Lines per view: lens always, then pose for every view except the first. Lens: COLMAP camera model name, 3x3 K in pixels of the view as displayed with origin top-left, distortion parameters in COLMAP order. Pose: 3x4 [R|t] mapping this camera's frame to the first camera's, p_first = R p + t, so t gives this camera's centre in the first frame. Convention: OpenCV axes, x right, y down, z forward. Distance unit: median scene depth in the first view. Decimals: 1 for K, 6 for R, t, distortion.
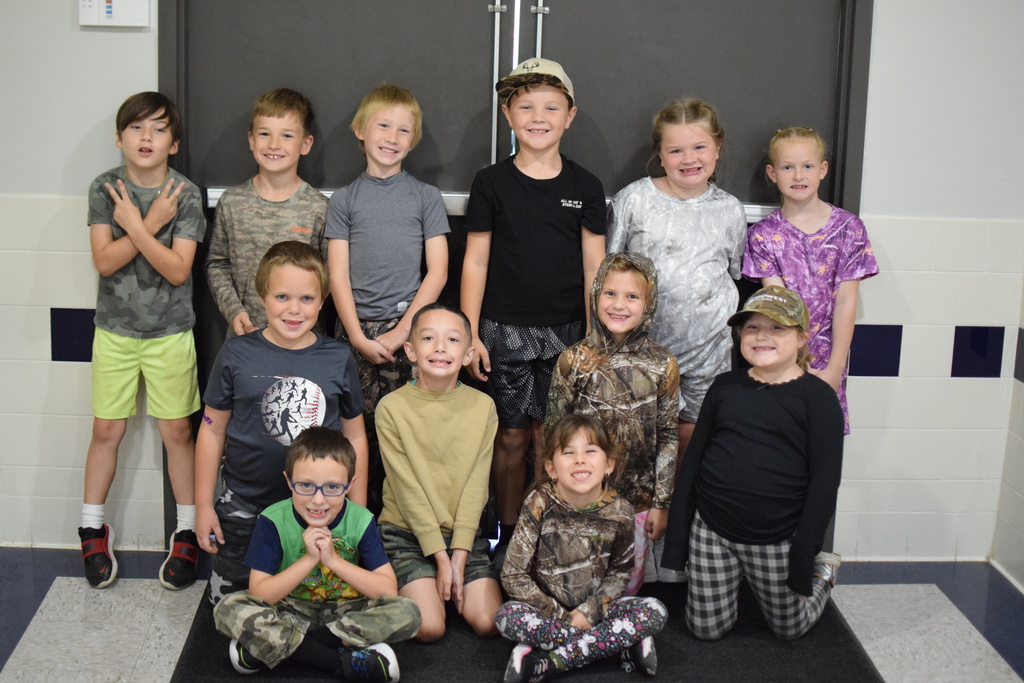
lens RADIAL K [[1590.7, 0, 511.5], [0, 1590.7, 344.0], [0, 0, 1]] dist [-0.127537, 0.000000]
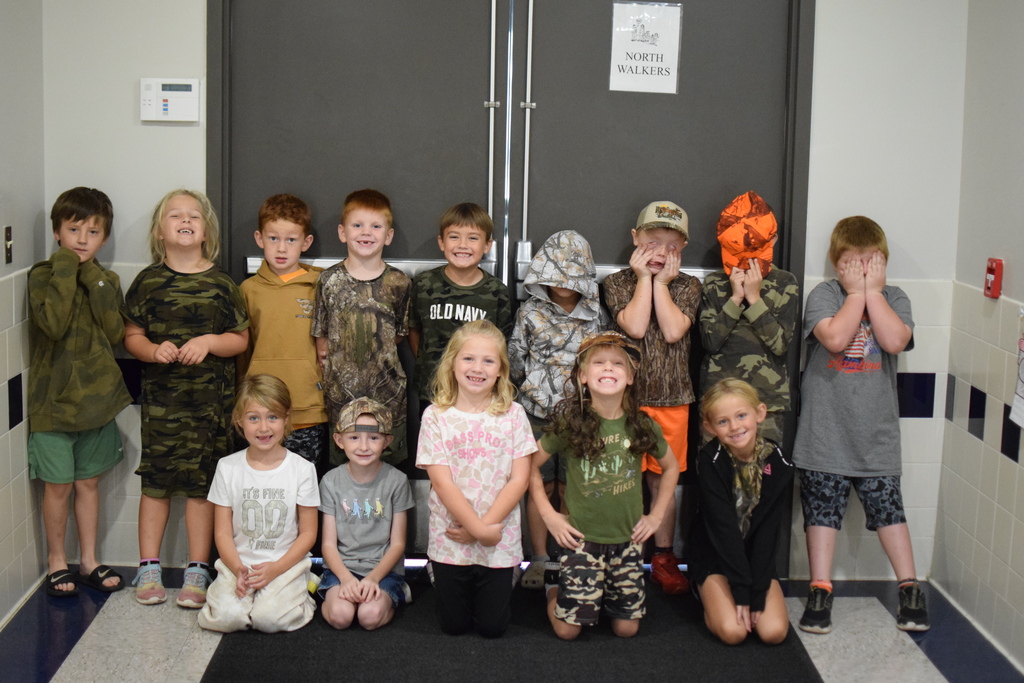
lens RADIAL K [[1590.7, 0, 512.2], [0, 1590.7, 338.7], [0, 0, 1]] dist [-0.127537, 0.000000]
pose [[0.999400, -0.004724, -0.034307, 0.046560], [0.002424, 0.997765, -0.066776, 0.042387], [0.034546, 0.066653, 0.997178, -0.172443]]
